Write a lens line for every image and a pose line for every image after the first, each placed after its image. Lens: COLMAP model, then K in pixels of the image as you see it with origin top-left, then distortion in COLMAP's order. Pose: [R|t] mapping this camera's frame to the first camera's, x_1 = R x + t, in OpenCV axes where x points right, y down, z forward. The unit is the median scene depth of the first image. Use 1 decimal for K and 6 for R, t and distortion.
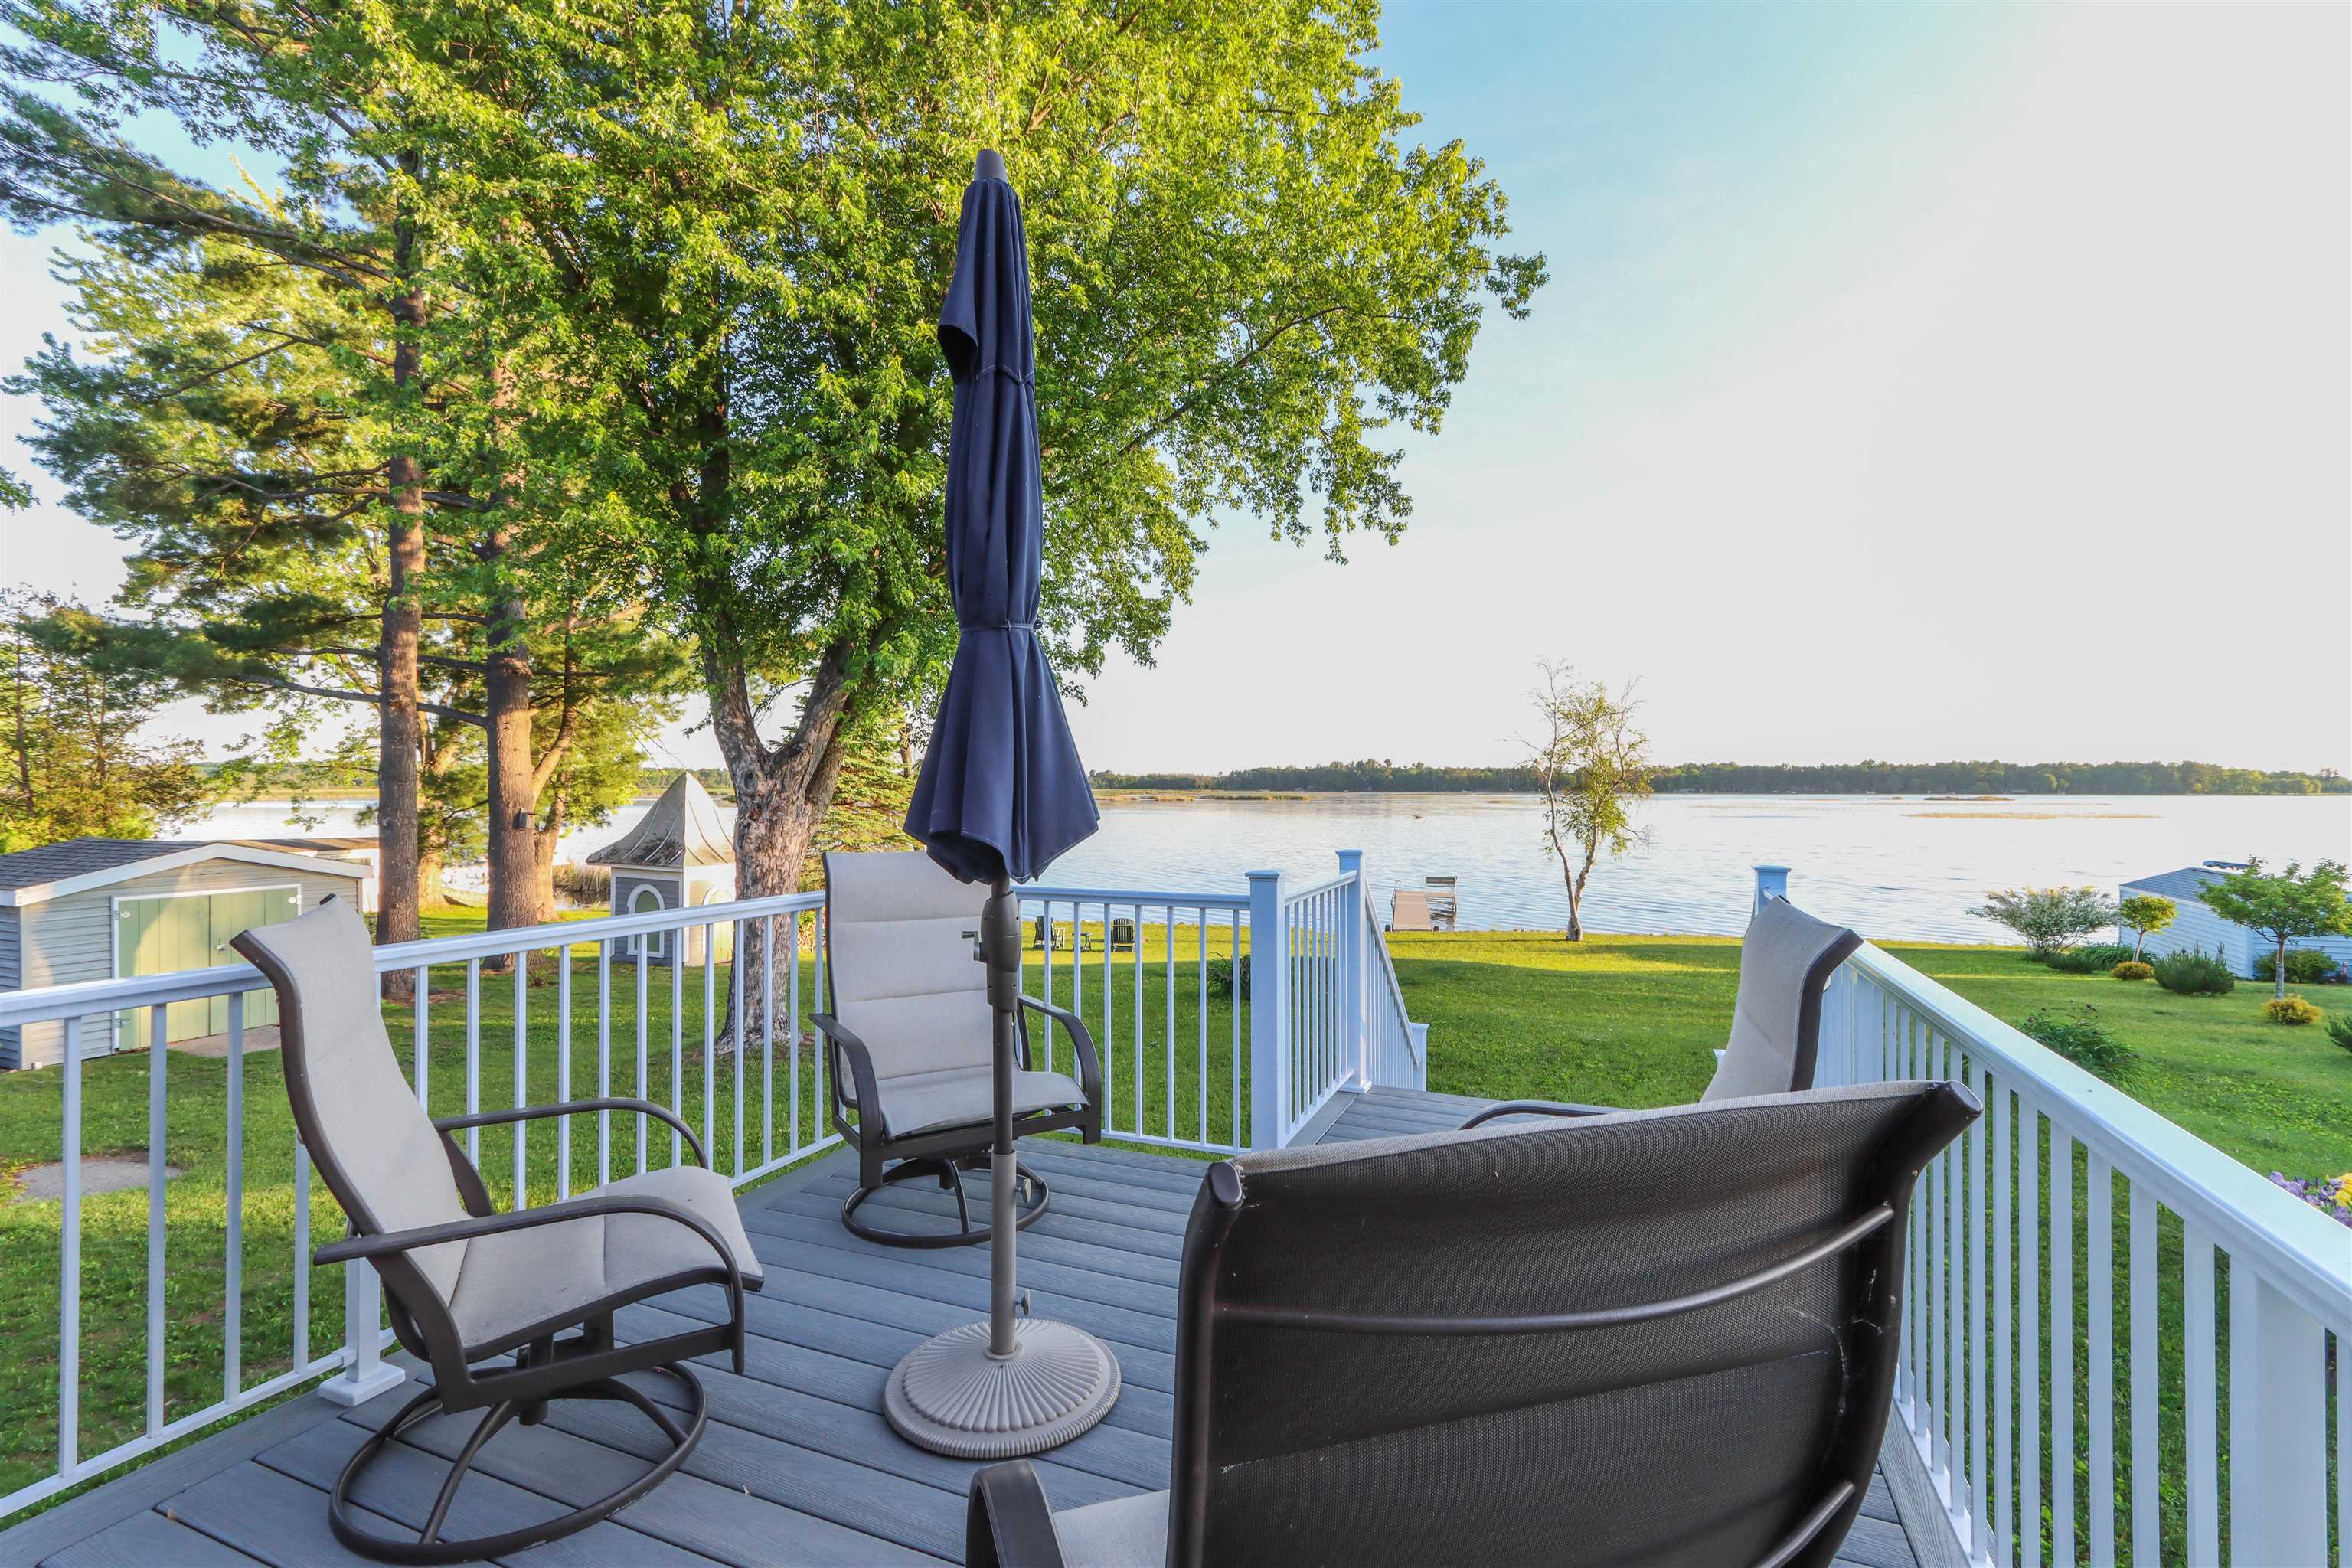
lens RADIAL K [[1101.9, 0, 1170.6], [0, 1101.9, 788.9], [0, 0, 1]] dist [0.000938, 0.004411]
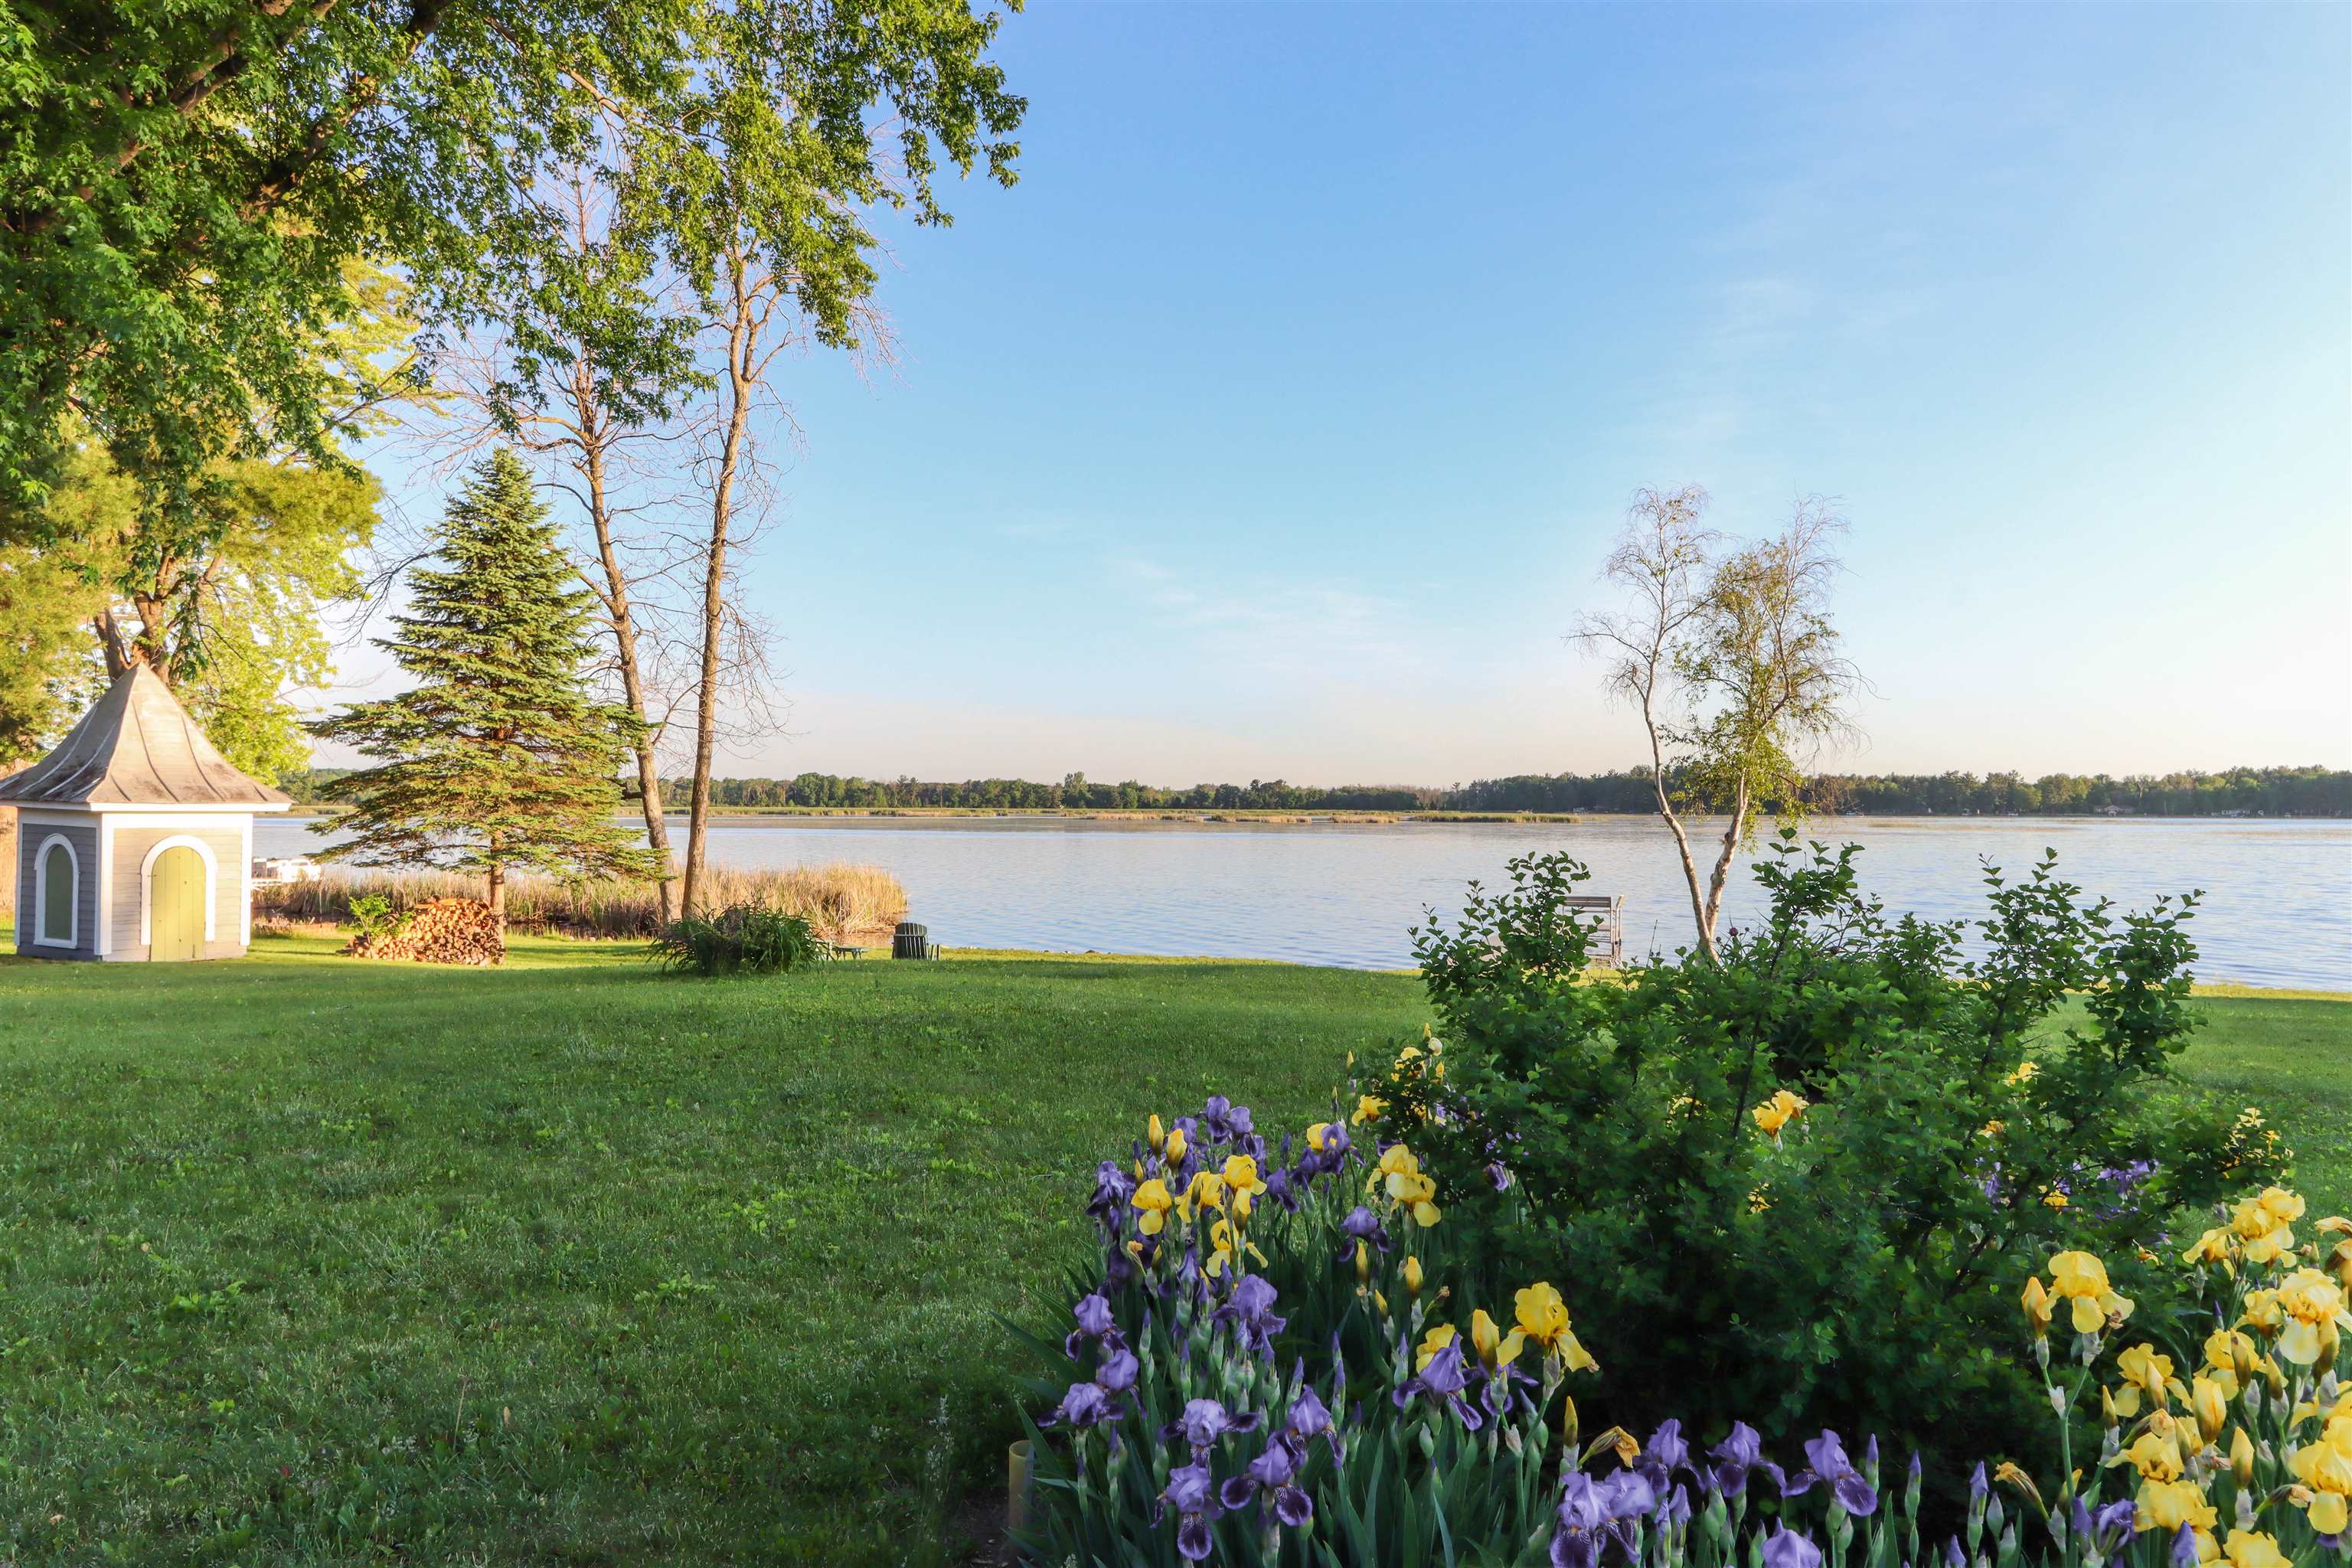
lens RADIAL K [[1710.3, 0, 1176.4], [0, 1710.3, 785.1], [0, 0, 1]] dist [-0.004285, 0.014608]
pose [[0.992349, 0.001035, -0.123459, 0.210336], [-0.002995, 0.999872, -0.015688, 0.052824], [0.123427, 0.015937, 0.992226, 0.073446]]
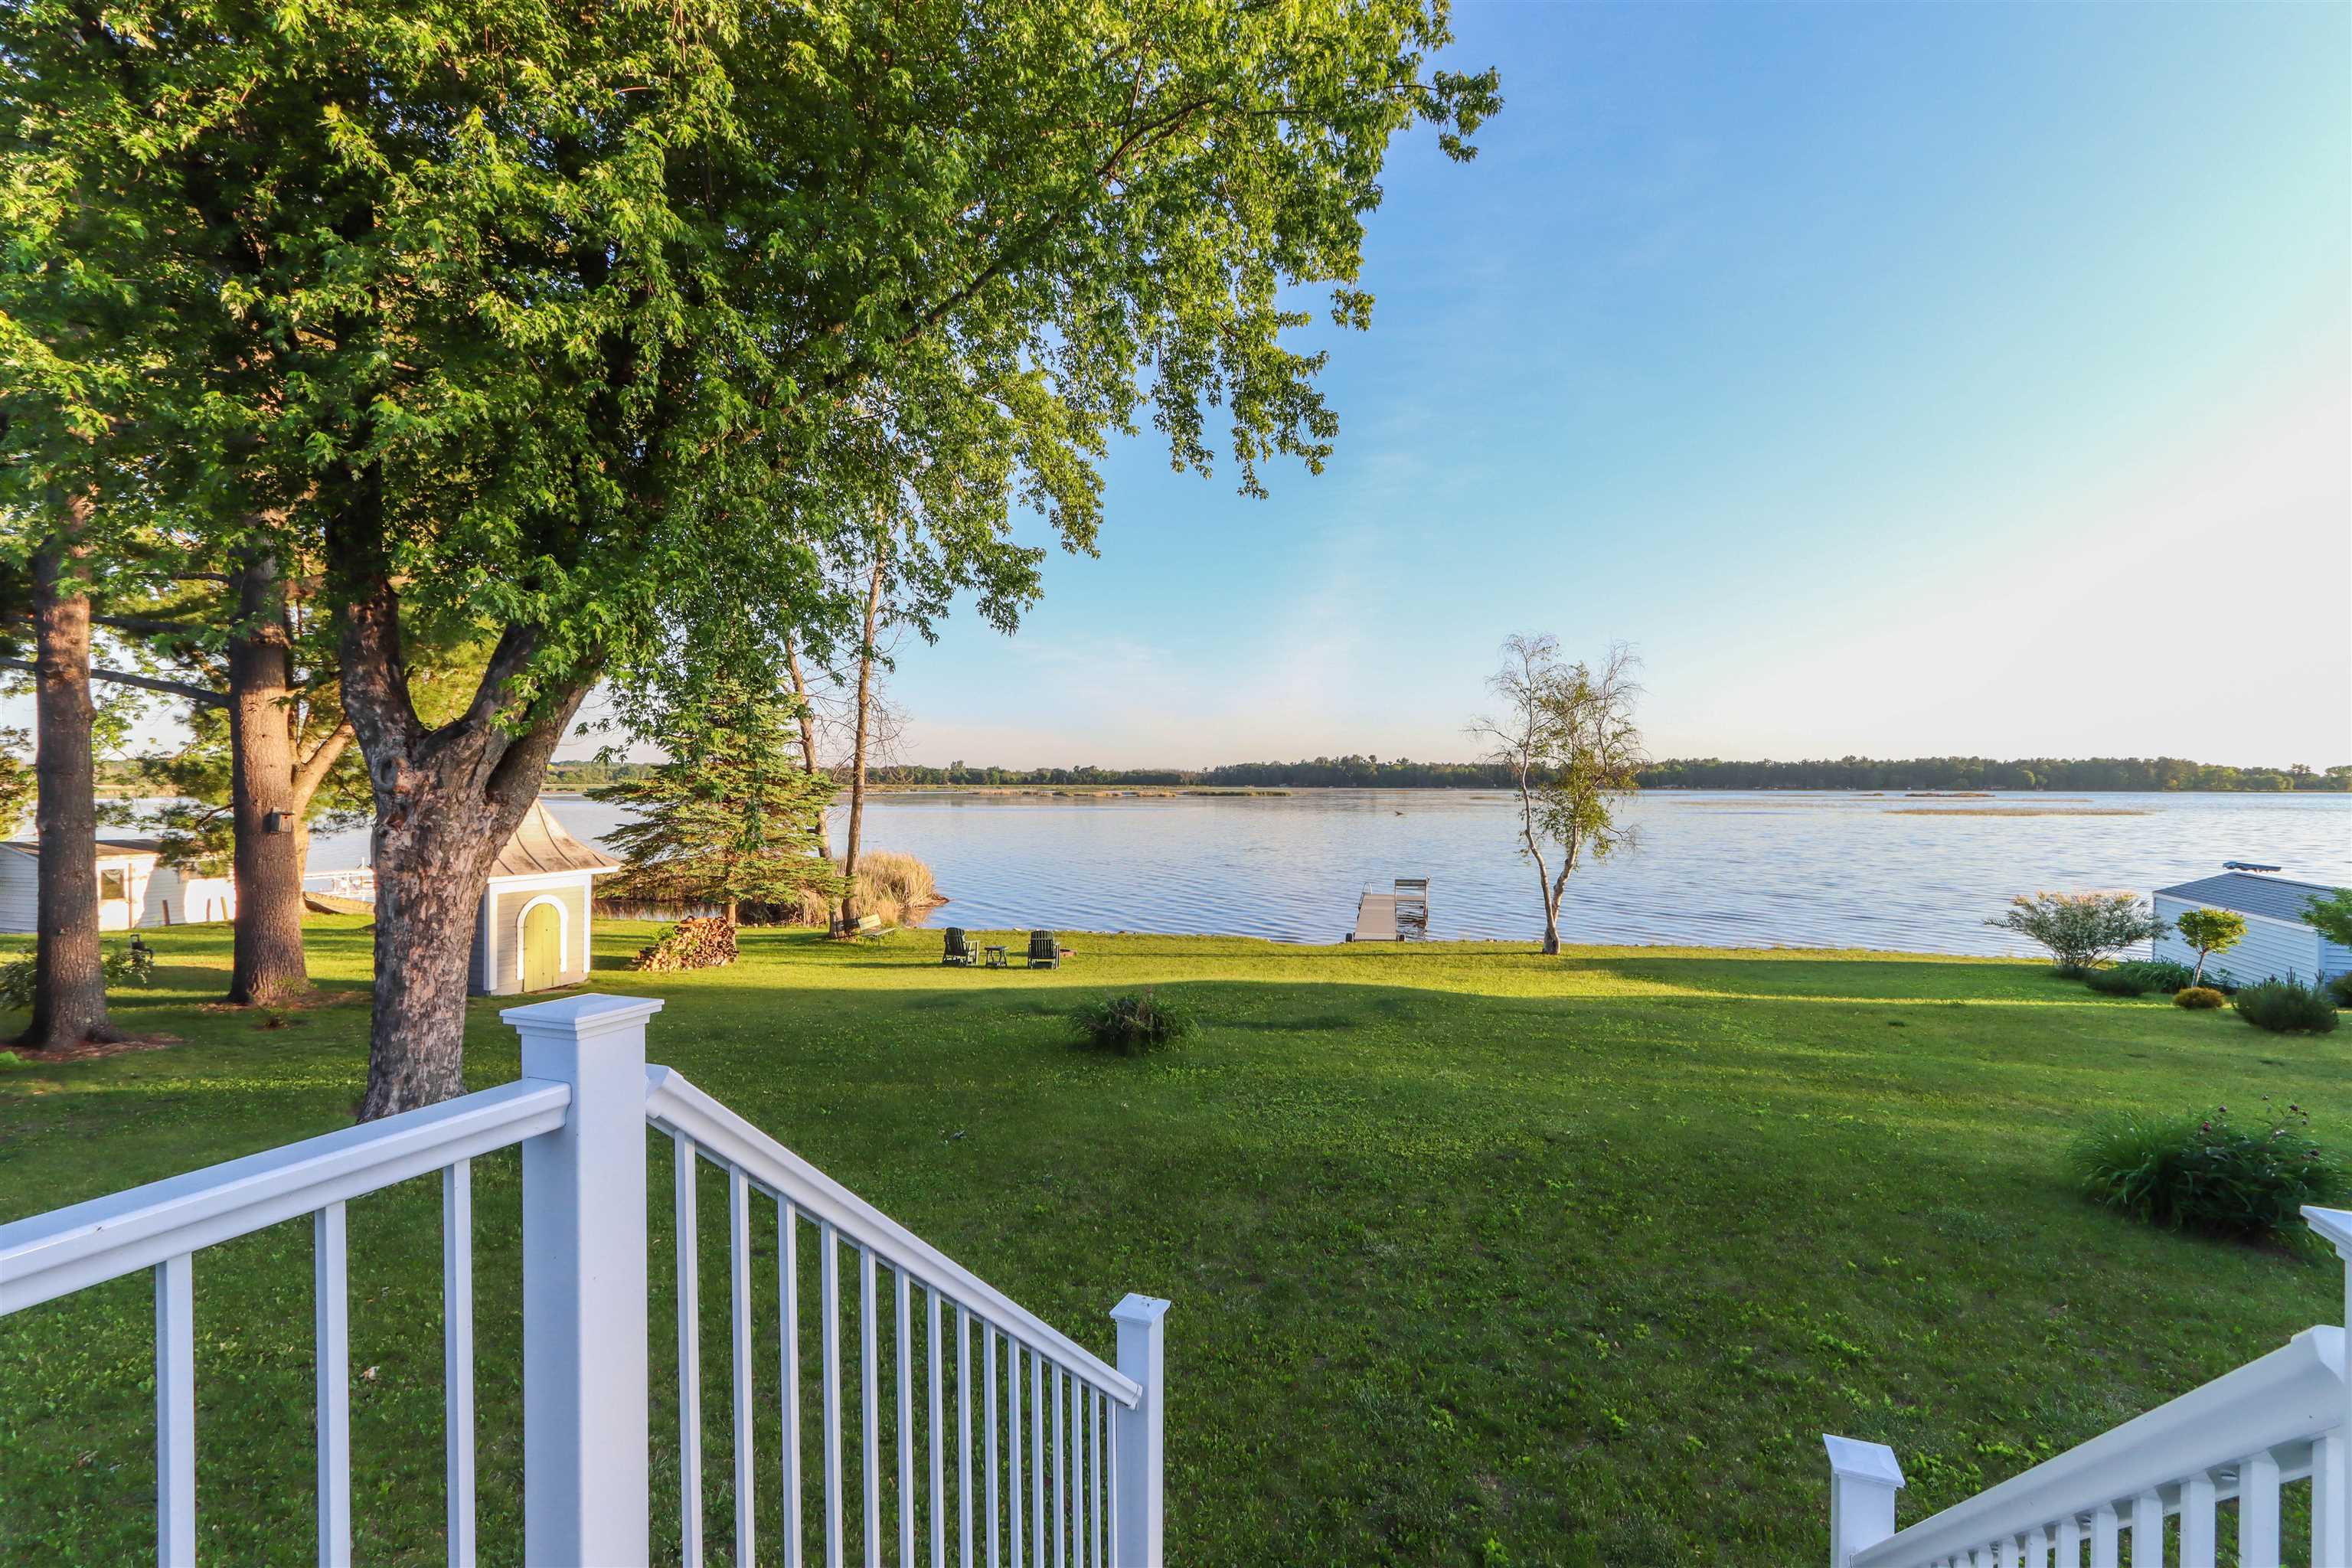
lens RADIAL K [[1101.9, 0, 1175.0], [0, 1101.9, 778.9], [0, 0, 1]] dist [0.000938, 0.004411]
pose [[0.999871, 0.000508, 0.016040, 0.046762], [-0.000426, 0.999987, -0.005107, 0.000288], [-0.016043, 0.005100, 0.999858, 0.111290]]
